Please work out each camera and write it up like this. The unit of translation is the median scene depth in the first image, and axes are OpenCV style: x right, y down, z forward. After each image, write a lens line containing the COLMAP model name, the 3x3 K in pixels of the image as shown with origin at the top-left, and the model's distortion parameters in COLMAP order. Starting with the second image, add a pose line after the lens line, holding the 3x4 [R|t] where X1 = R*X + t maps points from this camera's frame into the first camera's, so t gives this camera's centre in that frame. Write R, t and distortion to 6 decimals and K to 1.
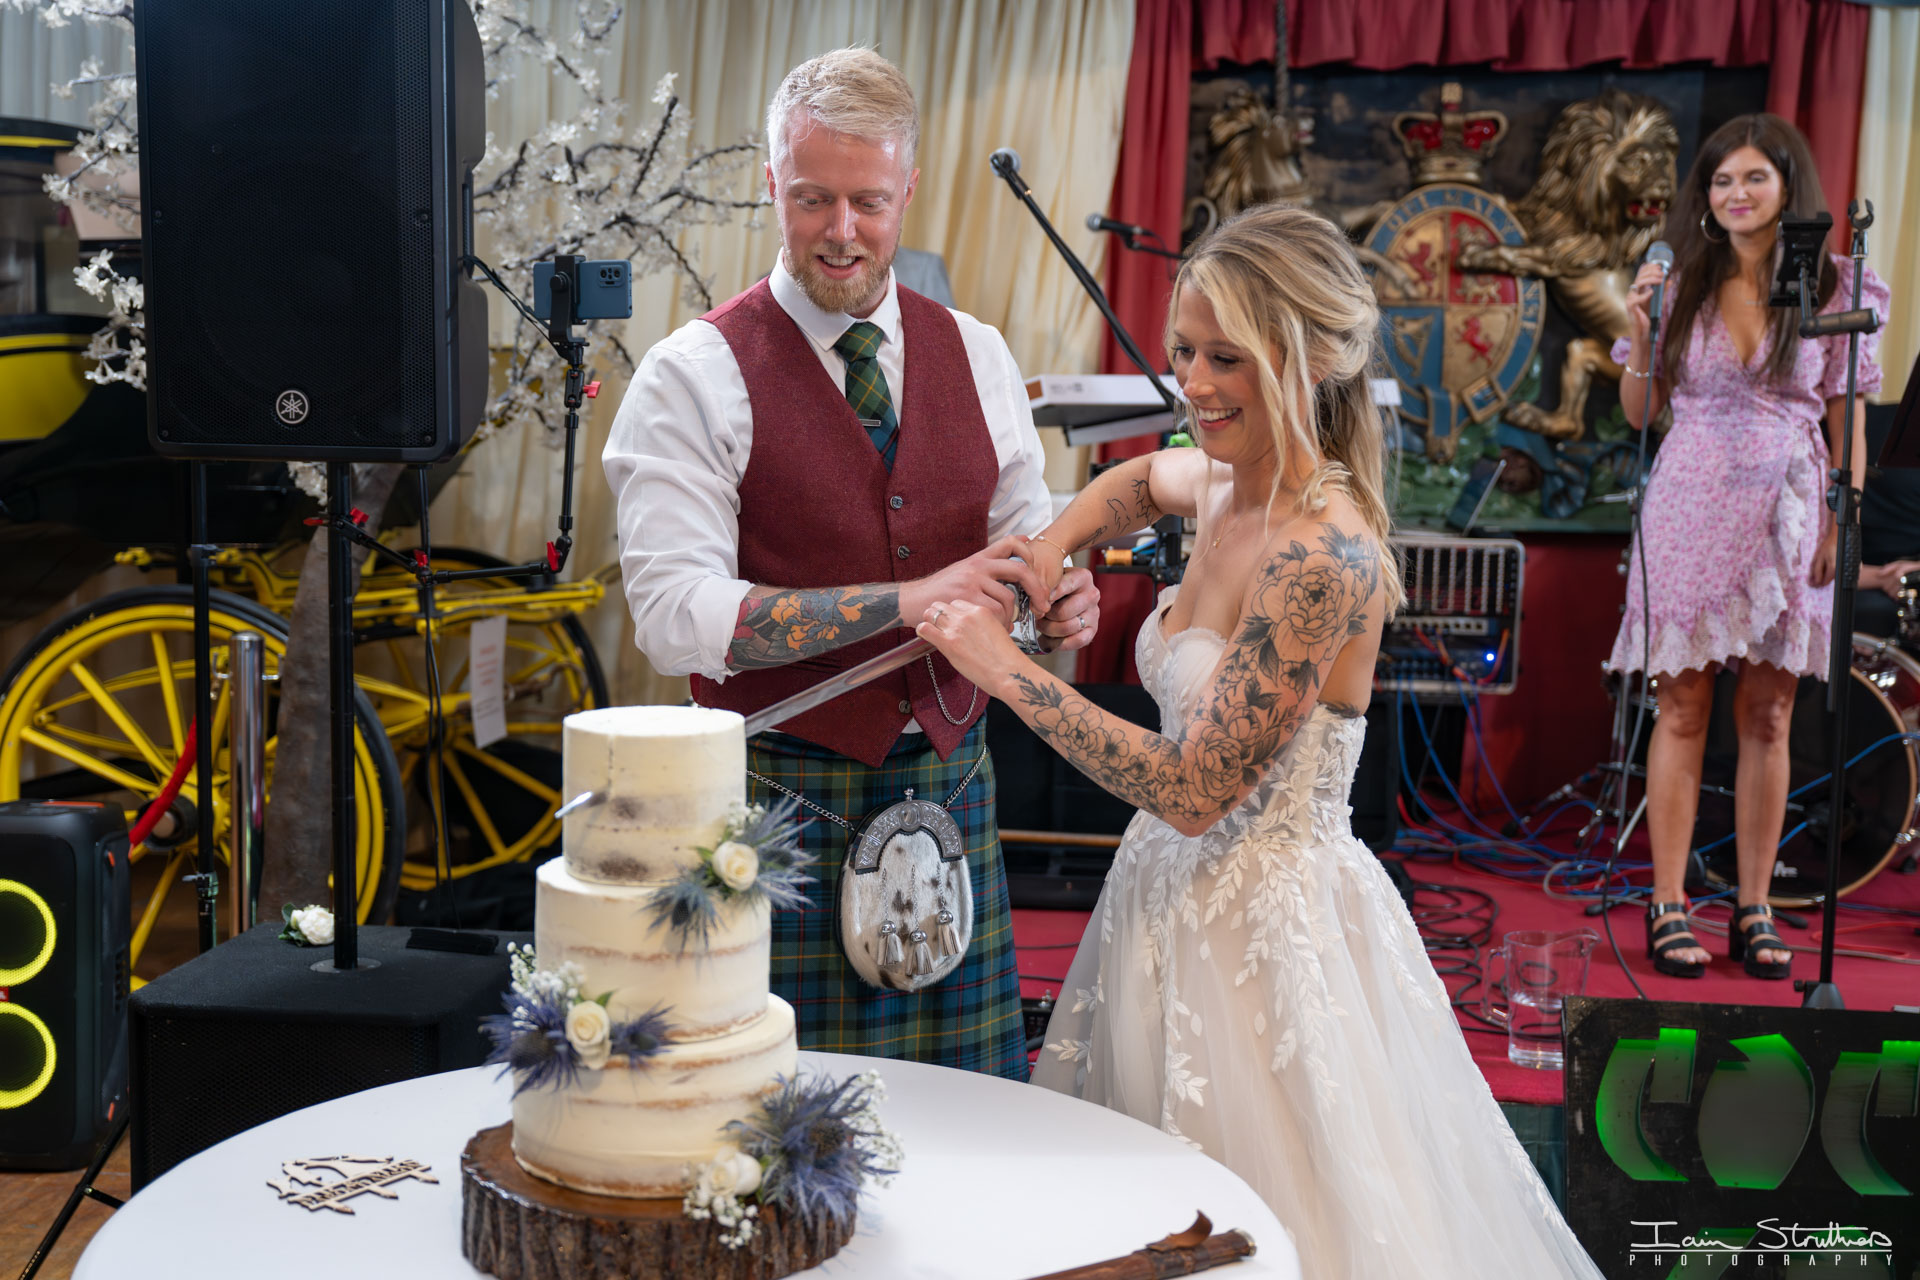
lens RADIAL K [[2138.4, 0, 965.0], [0, 2138.4, 647.8], [0, 0, 1]] dist [0.012422, 0.000000]
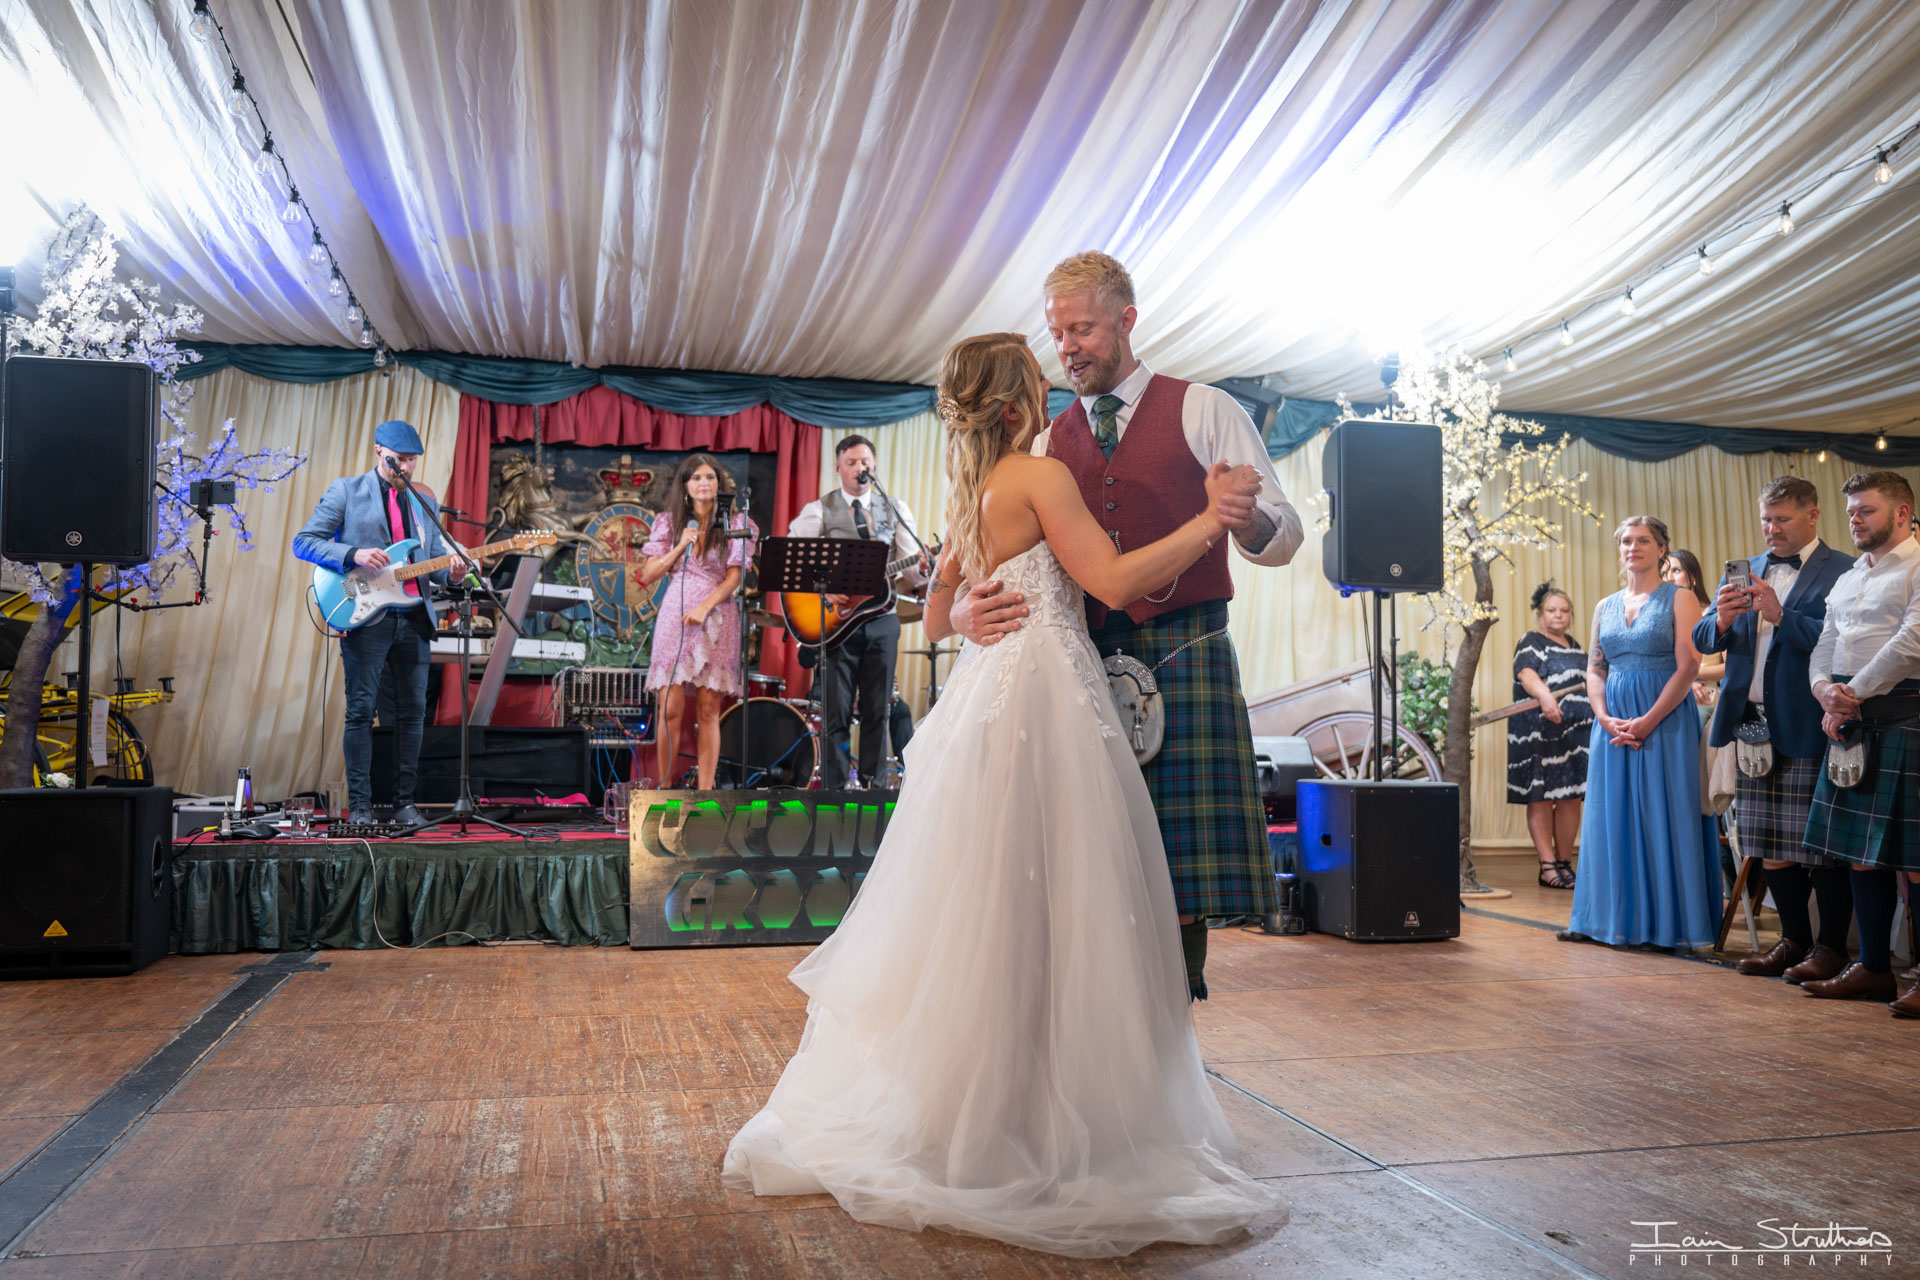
lens RADIAL K [[1723.6, 0, 959.3], [0, 1723.6, 637.4], [0, 0, 1]] dist [0.015011, 0.008065]
pose [[0.942550, 0.006689, 0.333998, -0.021698], [0.053386, 0.983934, -0.170361, 0.270461], [-0.329771, 0.178405, 0.927051, -0.782378]]
